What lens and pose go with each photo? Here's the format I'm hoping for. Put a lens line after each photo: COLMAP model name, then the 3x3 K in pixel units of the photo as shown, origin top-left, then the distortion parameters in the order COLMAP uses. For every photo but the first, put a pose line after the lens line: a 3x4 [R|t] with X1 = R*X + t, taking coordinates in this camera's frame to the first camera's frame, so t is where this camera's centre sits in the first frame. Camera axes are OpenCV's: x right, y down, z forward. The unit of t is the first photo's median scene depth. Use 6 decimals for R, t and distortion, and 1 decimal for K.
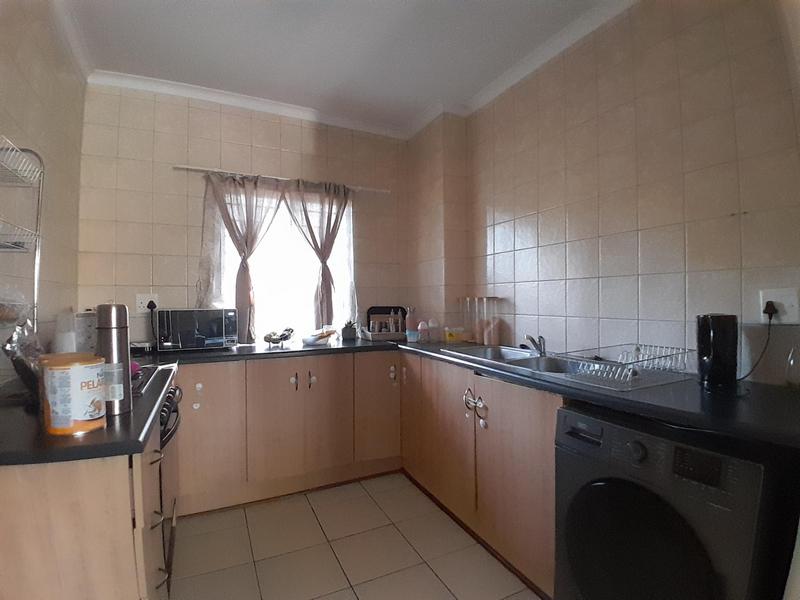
lens RADIAL K [[400.0, 0, 406.1], [0, 400.0, 301.0], [0, 0, 1]] dist [0.026903, -0.052945]
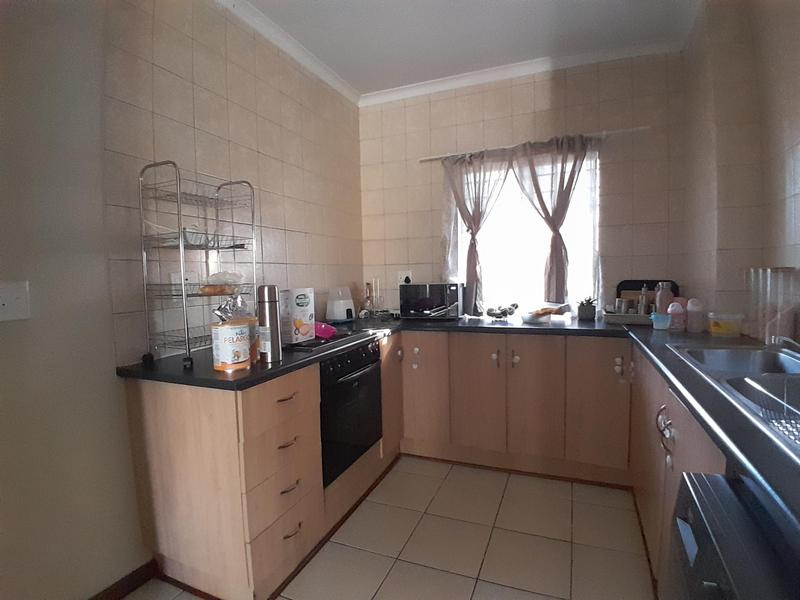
lens RADIAL K [[400.0, 0, 406.1], [0, 400.0, 301.0], [0, 0, 1]] dist [0.026903, -0.052945]
pose [[0.666721, 0.040203, -0.744223, 0.259892], [0.017859, 0.997396, 0.069879, -0.010163], [0.745094, -0.059880, 0.664266, 0.166530]]
